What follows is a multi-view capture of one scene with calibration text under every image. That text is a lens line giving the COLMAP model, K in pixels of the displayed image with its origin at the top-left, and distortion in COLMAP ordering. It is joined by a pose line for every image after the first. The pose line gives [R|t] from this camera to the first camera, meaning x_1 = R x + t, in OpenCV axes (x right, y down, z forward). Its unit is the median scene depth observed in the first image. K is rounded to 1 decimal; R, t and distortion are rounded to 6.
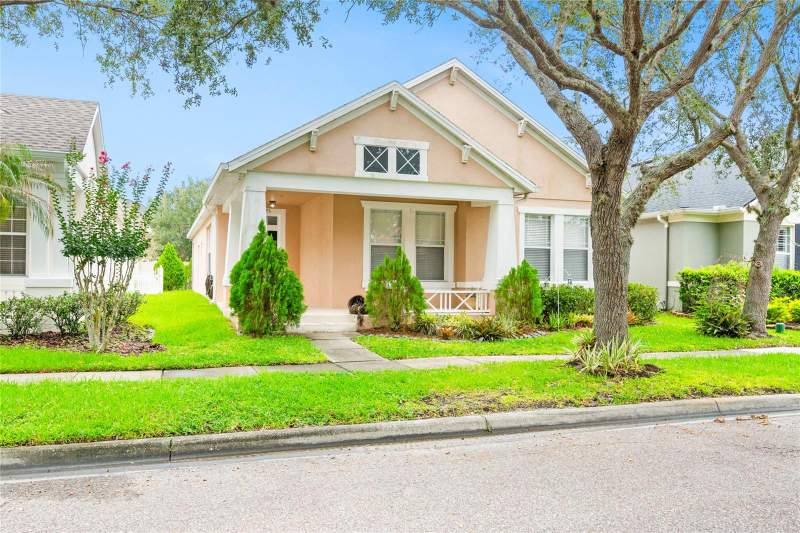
lens RADIAL K [[644.6, 0, 384.4], [0, 644.6, 270.4], [0, 0, 1]] dist [-0.000602, 0.001929]
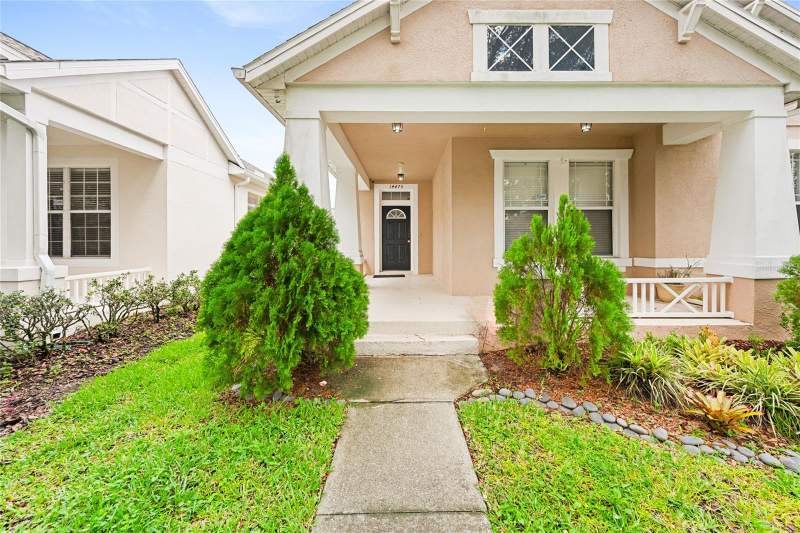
lens RADIAL K [[326.0, 0, 400.8], [0, 326.0, 242.9], [0, 0, 1]] dist [-0.001449, -0.000125]
pose [[0.942456, -0.016589, -0.333918, -0.010969], [0.018339, 0.999830, 0.002090, -0.004877], [0.333826, -0.008094, 0.942600, 0.699082]]
